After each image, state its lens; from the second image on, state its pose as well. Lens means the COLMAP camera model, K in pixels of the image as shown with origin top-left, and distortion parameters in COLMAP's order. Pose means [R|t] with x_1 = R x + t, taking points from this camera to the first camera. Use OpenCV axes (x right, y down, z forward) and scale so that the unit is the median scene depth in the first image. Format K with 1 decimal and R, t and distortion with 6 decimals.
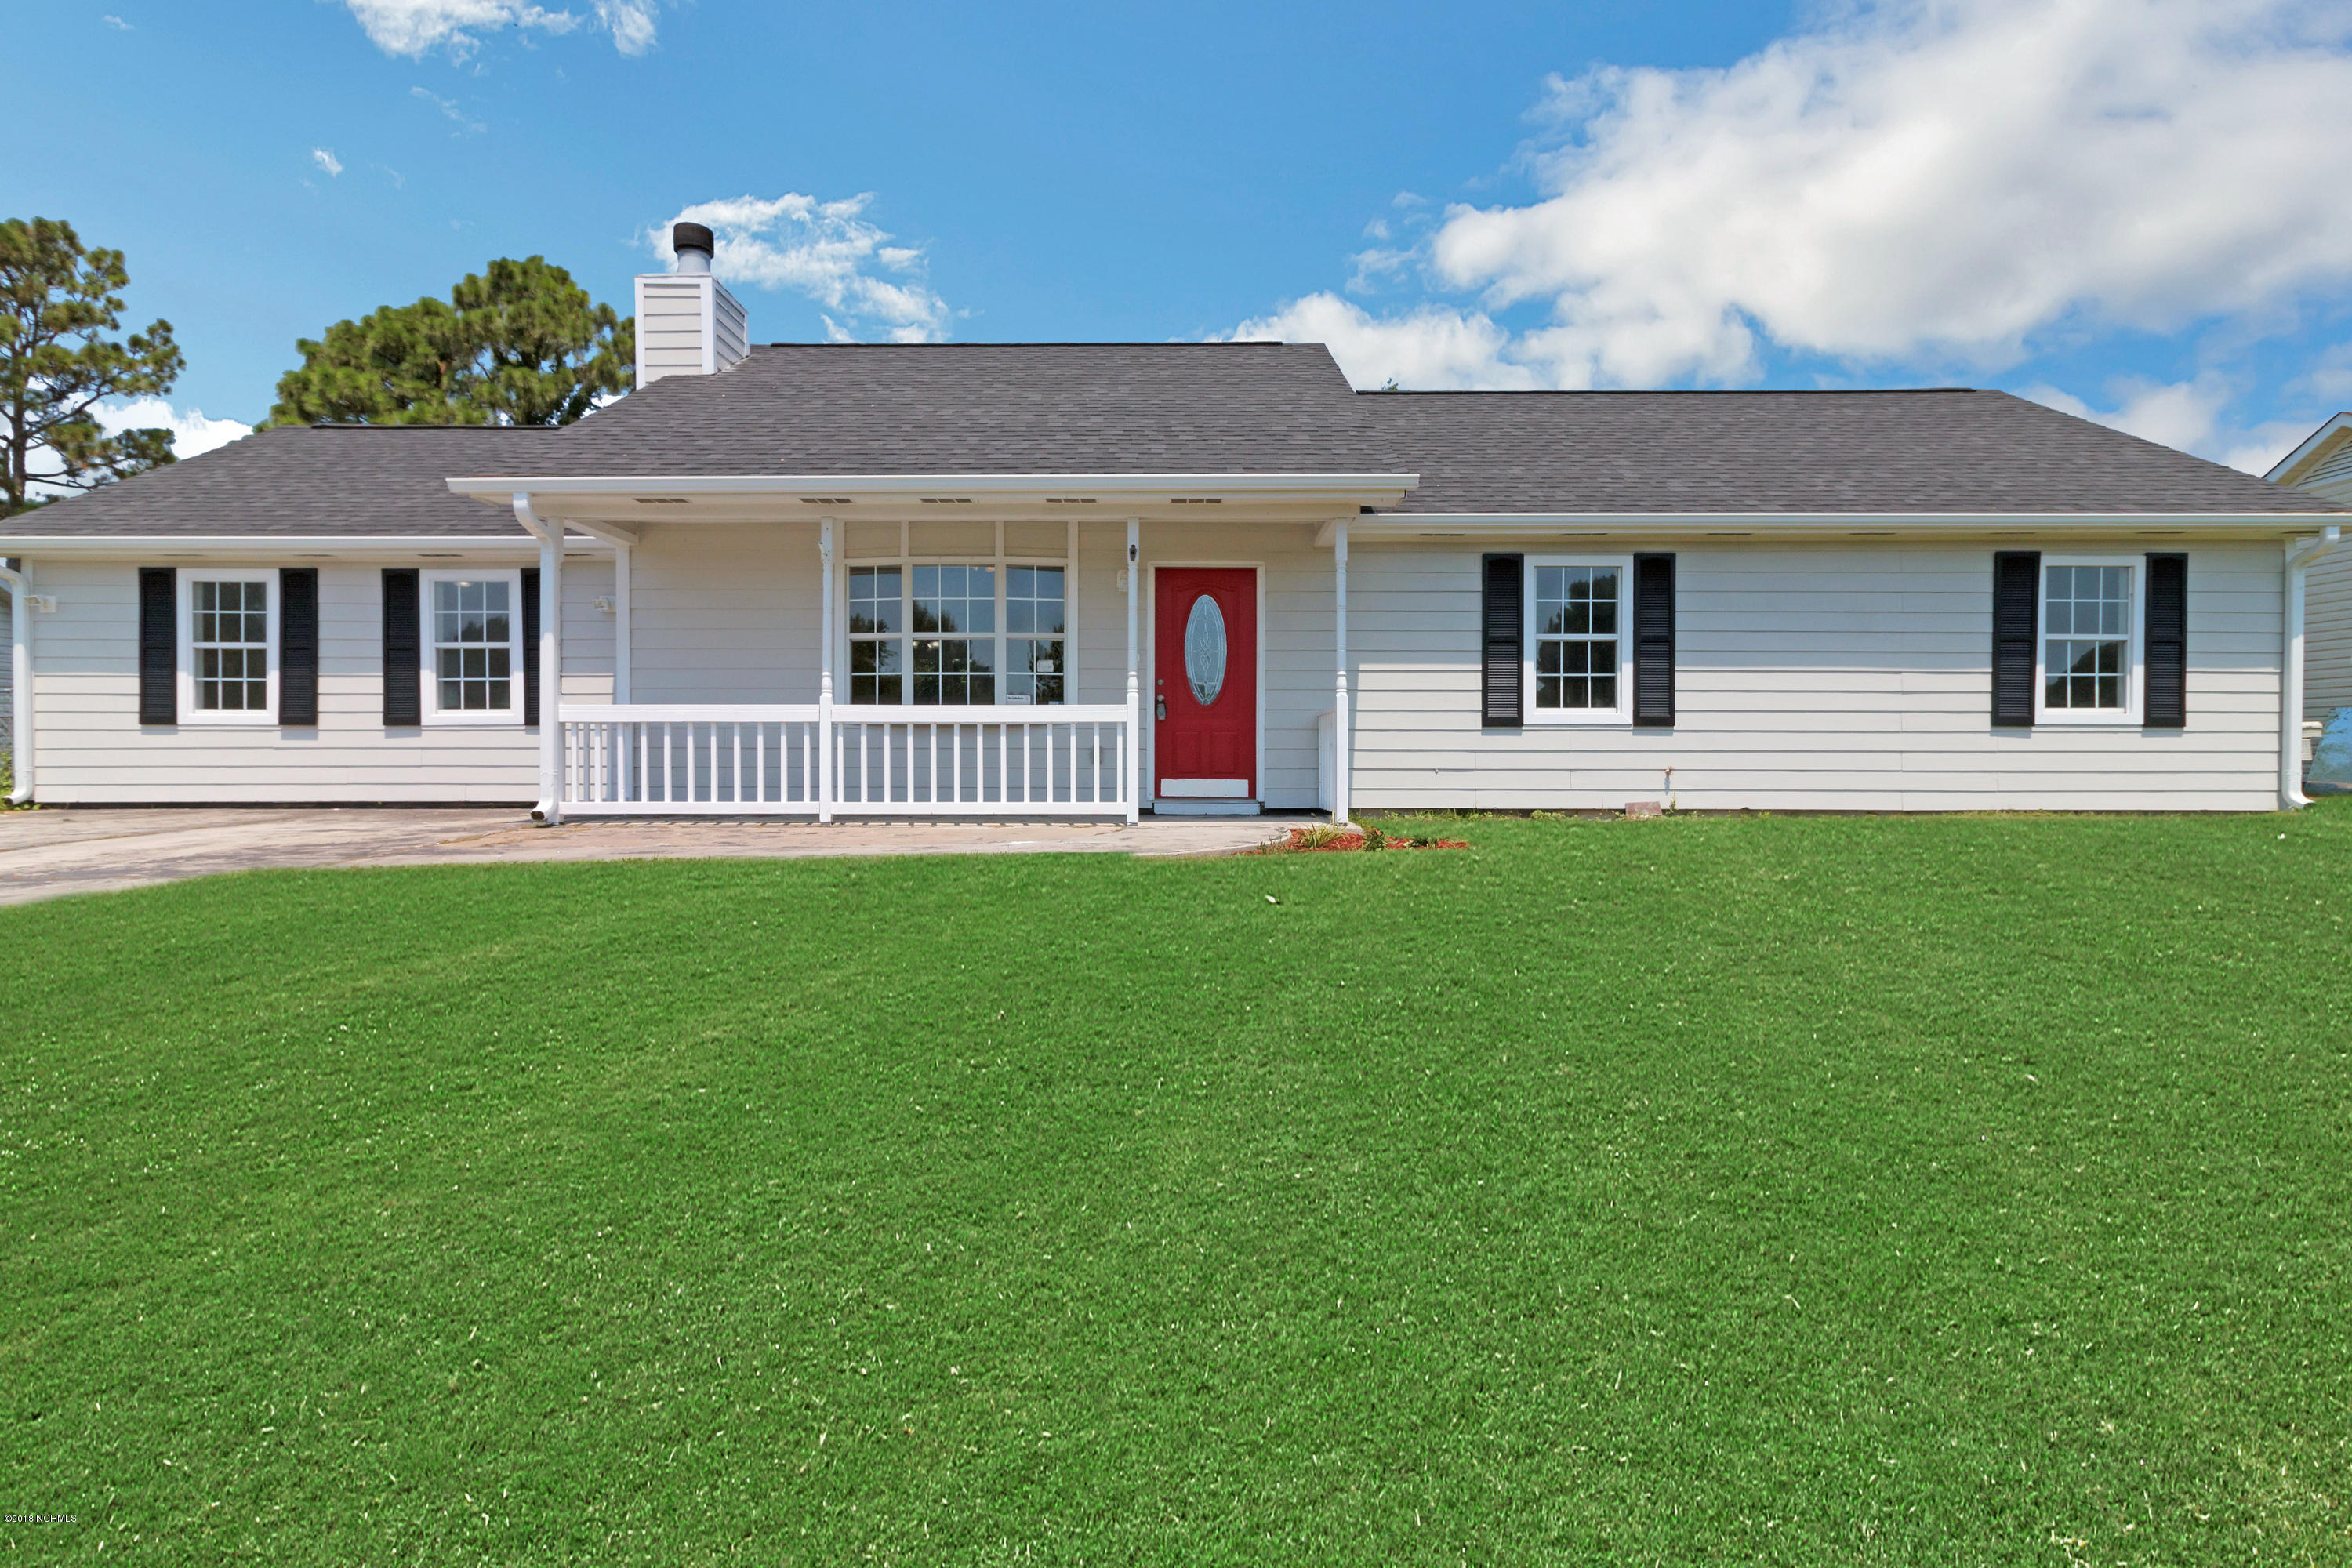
lens RADIAL K [[1087.1, 0, 1175.0], [0, 1087.1, 775.8], [0, 0, 1]] dist [0.003428, 0.000246]
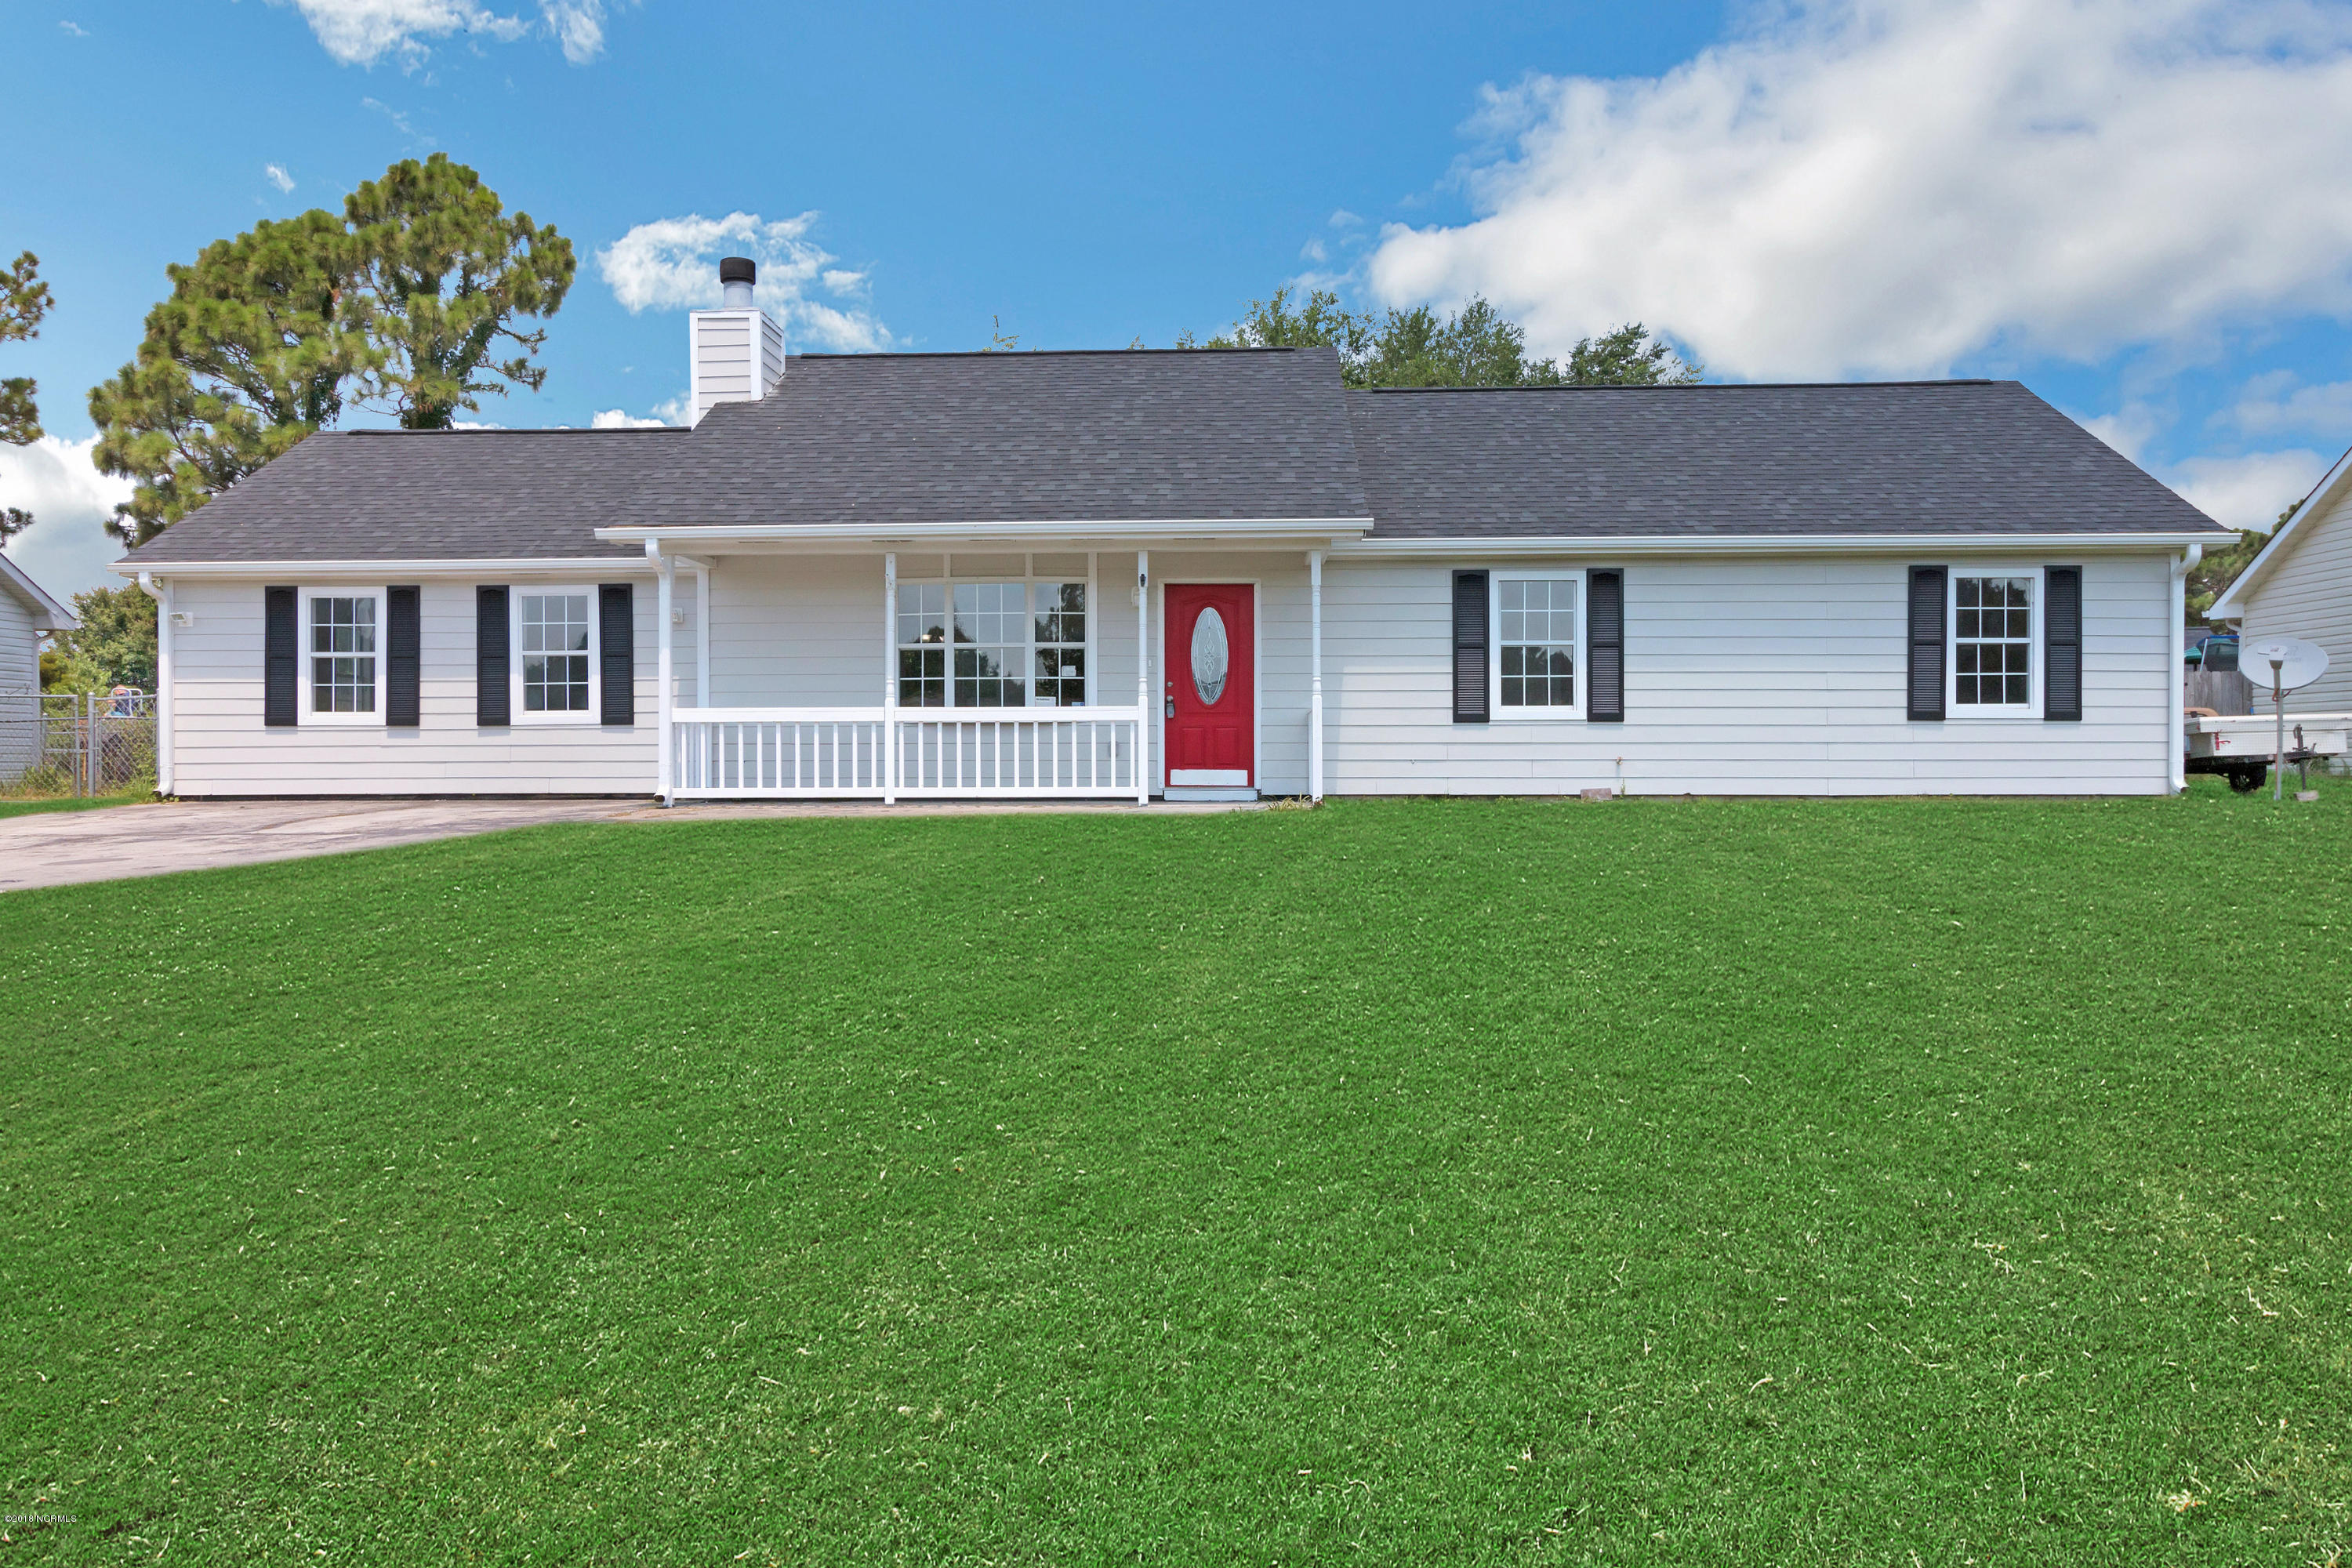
lens RADIAL K [[1626.4, 0, 1177.5], [0, 1626.4, 784.5], [0, 0, 1]] dist [-0.008780, -0.002782]
pose [[0.999276, -0.002855, -0.037936, 0.056808], [0.002661, 0.999983, -0.005155, 0.026293], [0.037950, 0.005050, 0.999267, -0.670368]]
